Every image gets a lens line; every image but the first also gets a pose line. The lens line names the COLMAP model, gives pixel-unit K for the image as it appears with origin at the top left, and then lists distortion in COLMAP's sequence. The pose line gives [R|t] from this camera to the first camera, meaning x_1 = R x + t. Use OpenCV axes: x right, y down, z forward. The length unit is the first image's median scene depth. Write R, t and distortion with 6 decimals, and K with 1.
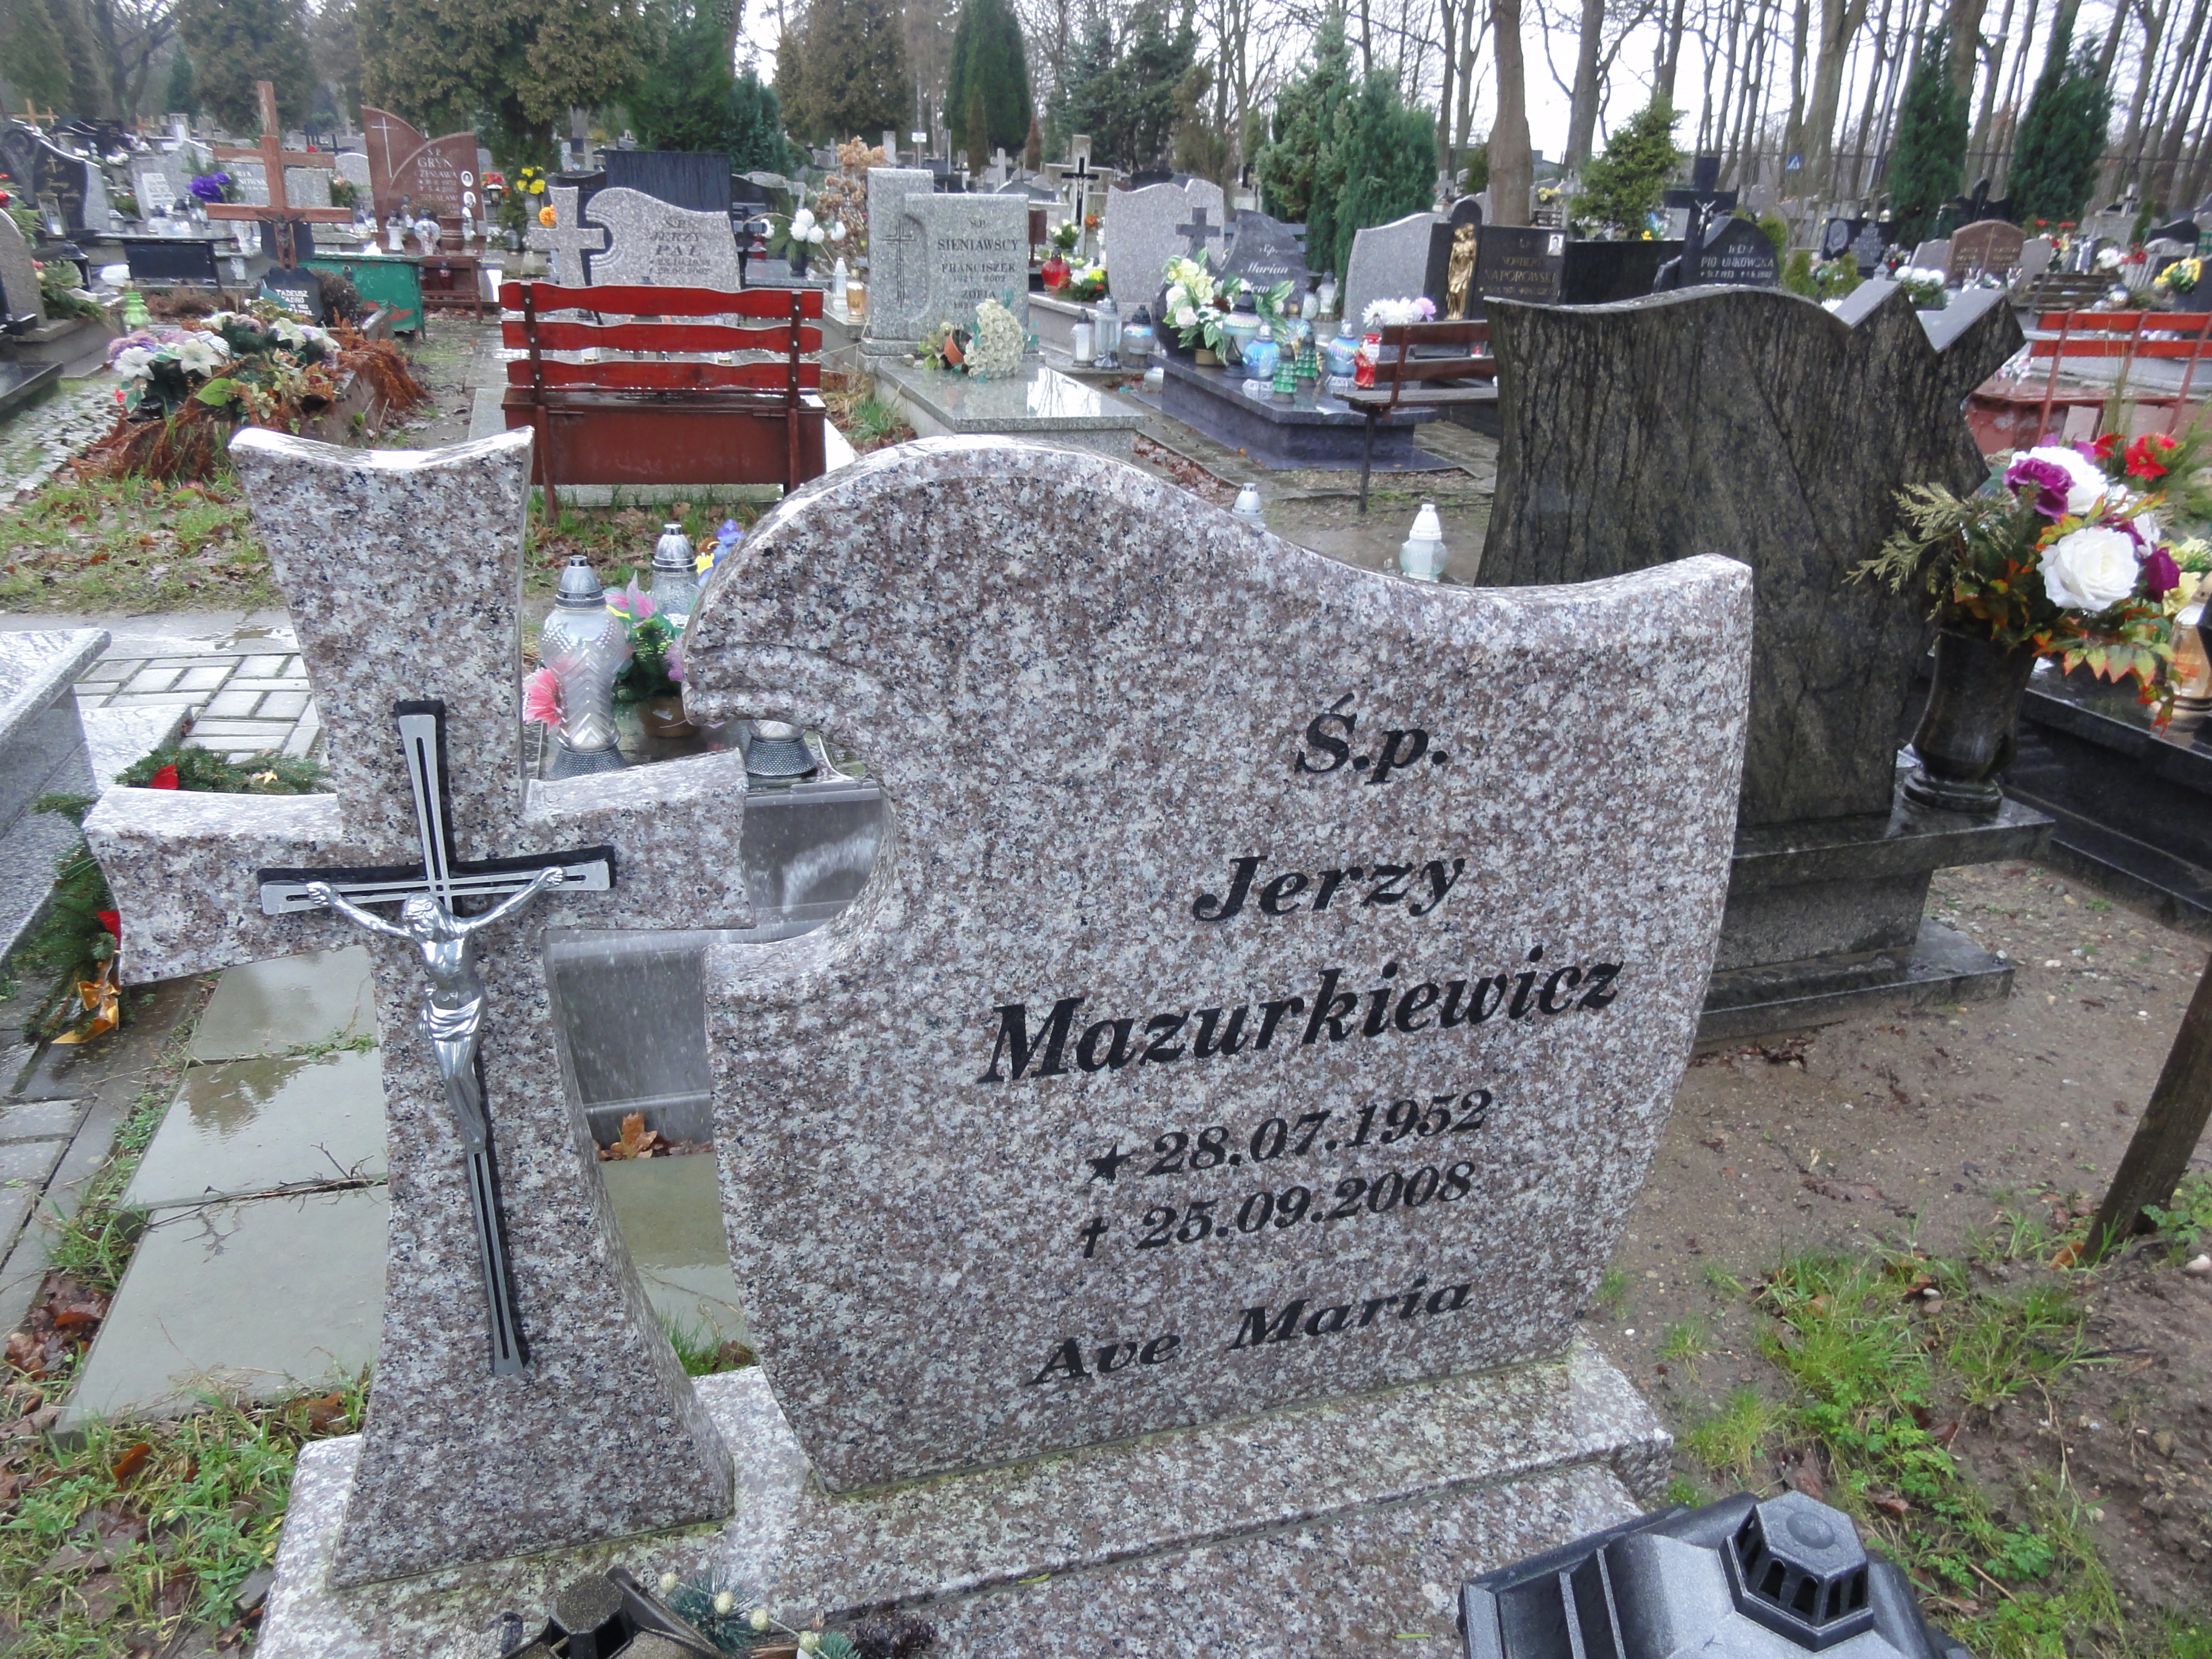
lens RADIAL K [[1583.4, 0, 1103.5], [0, 1583.4, 837.5], [0, 0, 1]] dist [0.005160, 0.001850]
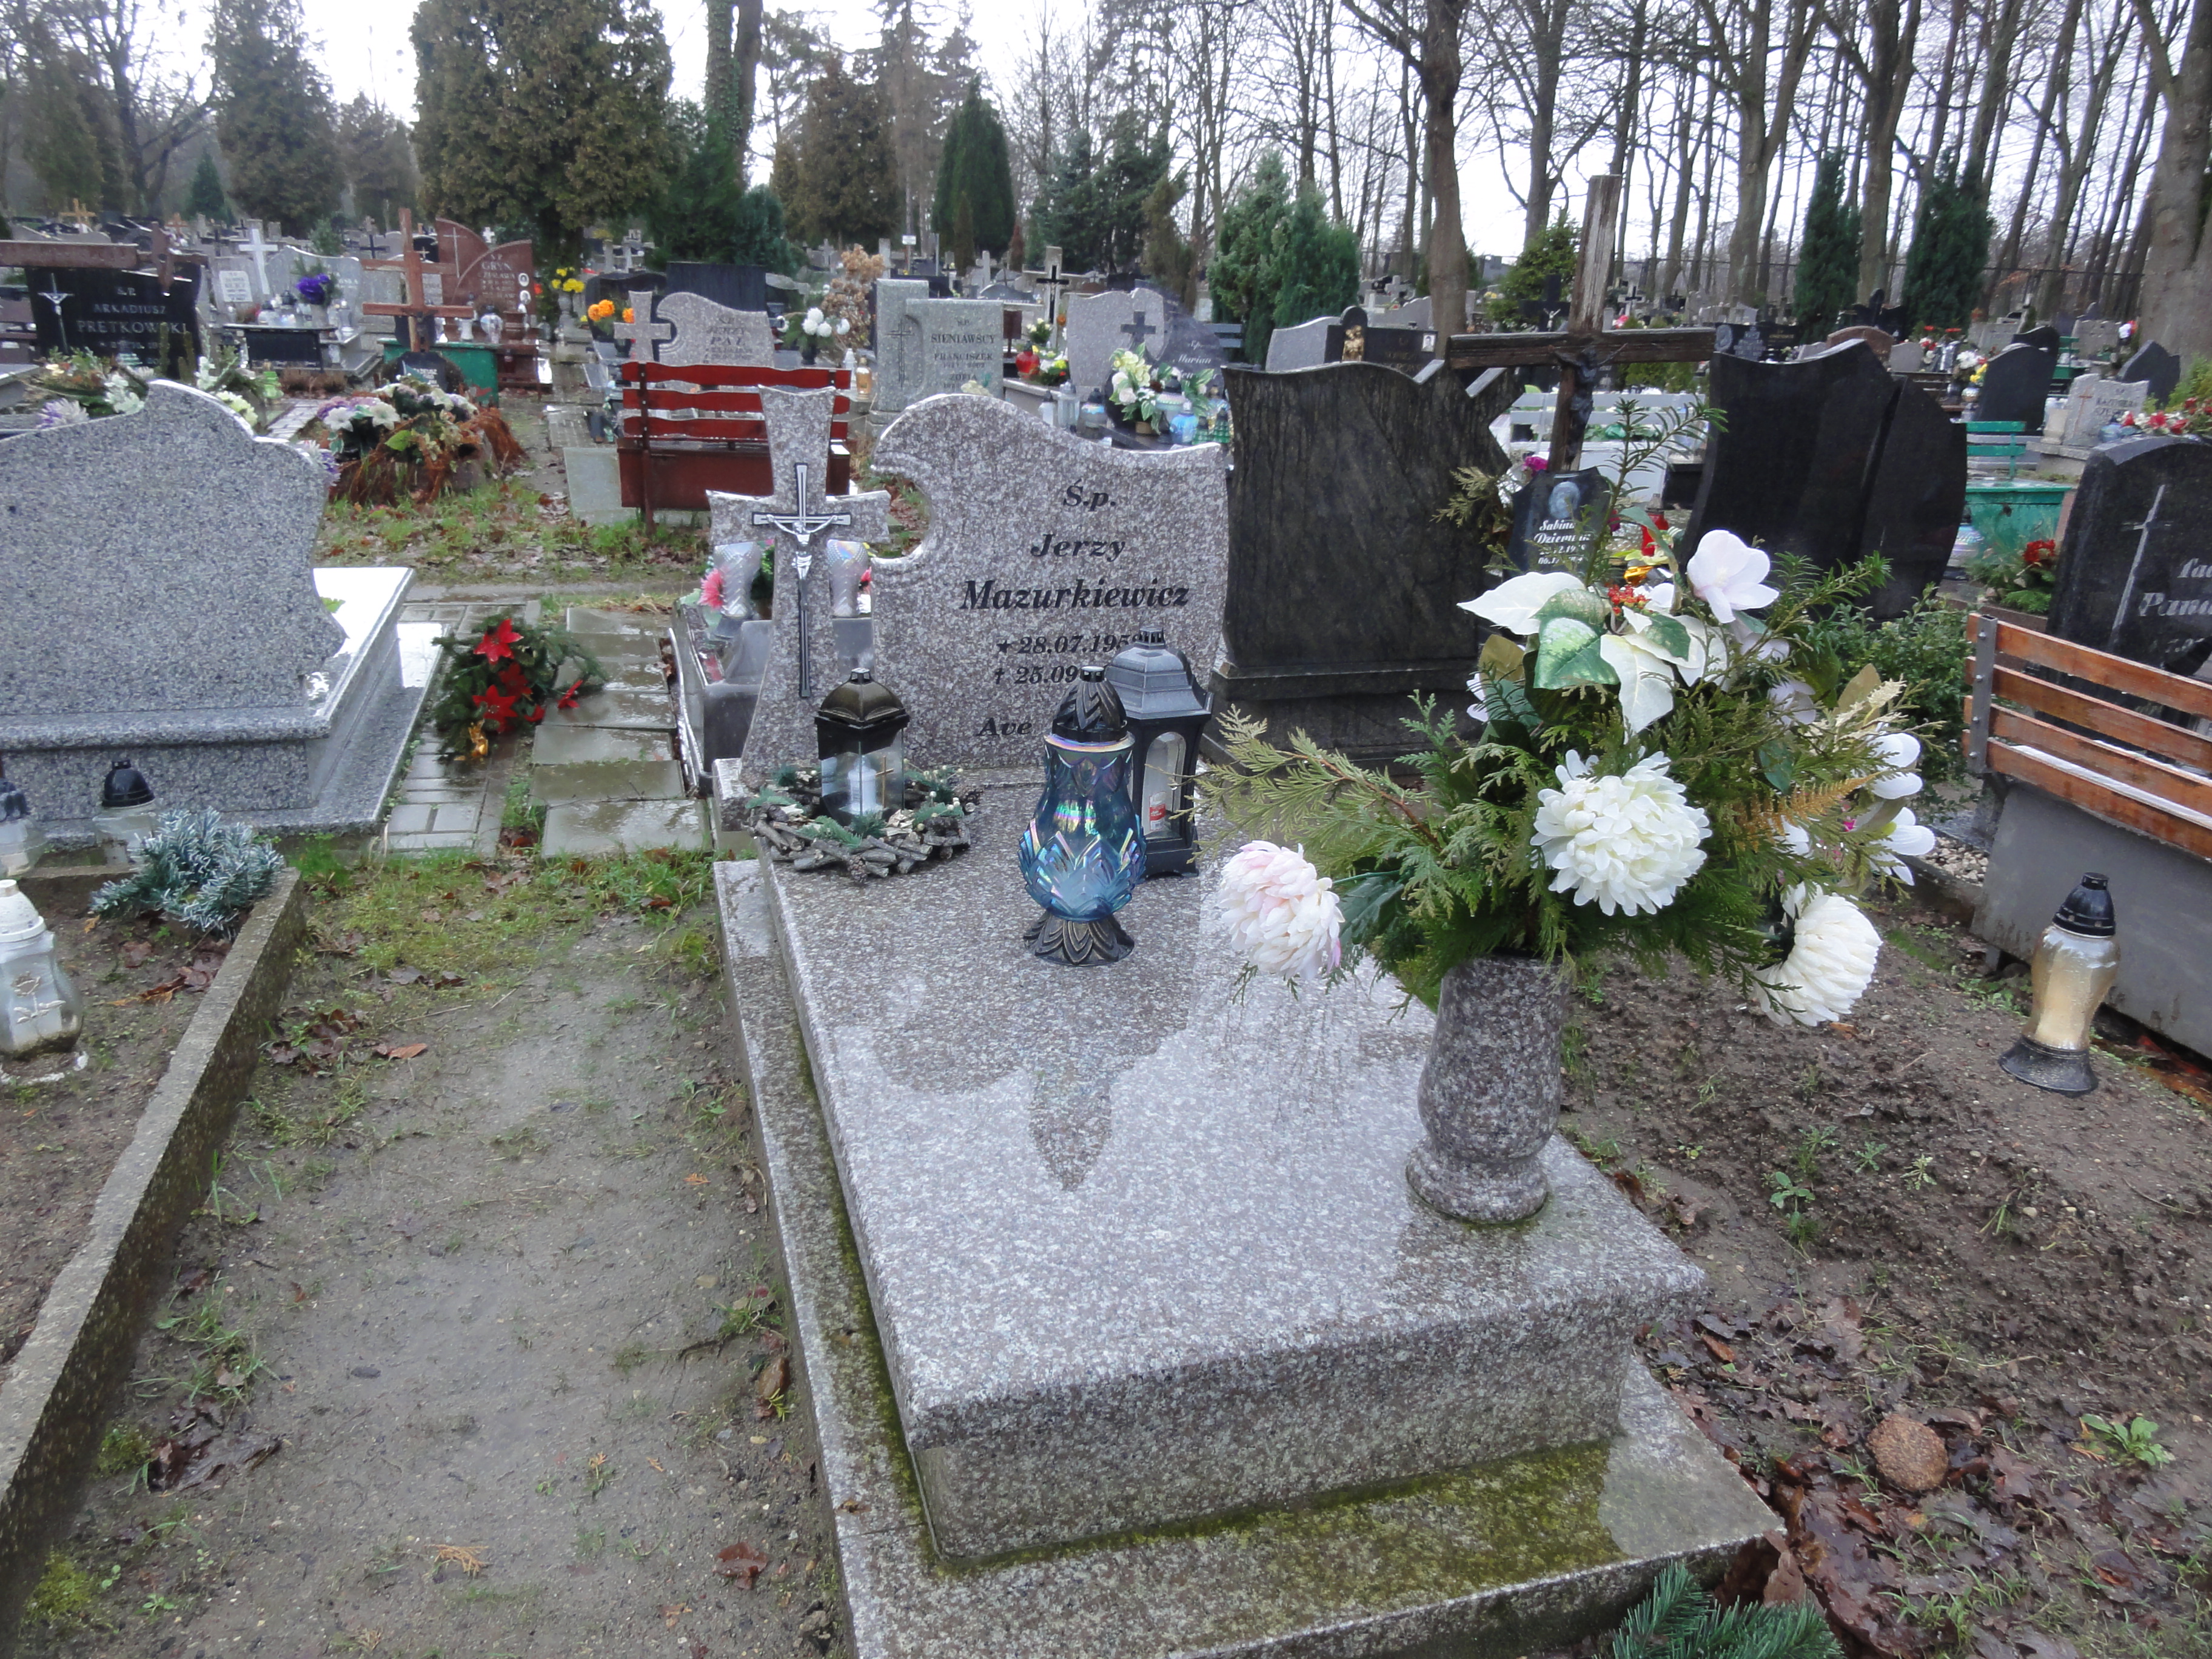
lens RADIAL K [[1583.4, 0, 1103.3], [0, 1583.4, 829.8], [0, 0, 1]] dist [0.005160, 0.001850]
pose [[0.999918, 0.004772, 0.011861, 0.019463], [-0.004070, 0.998282, -0.058450, 0.090878], [-0.012119, 0.058397, 0.998220, -0.241042]]
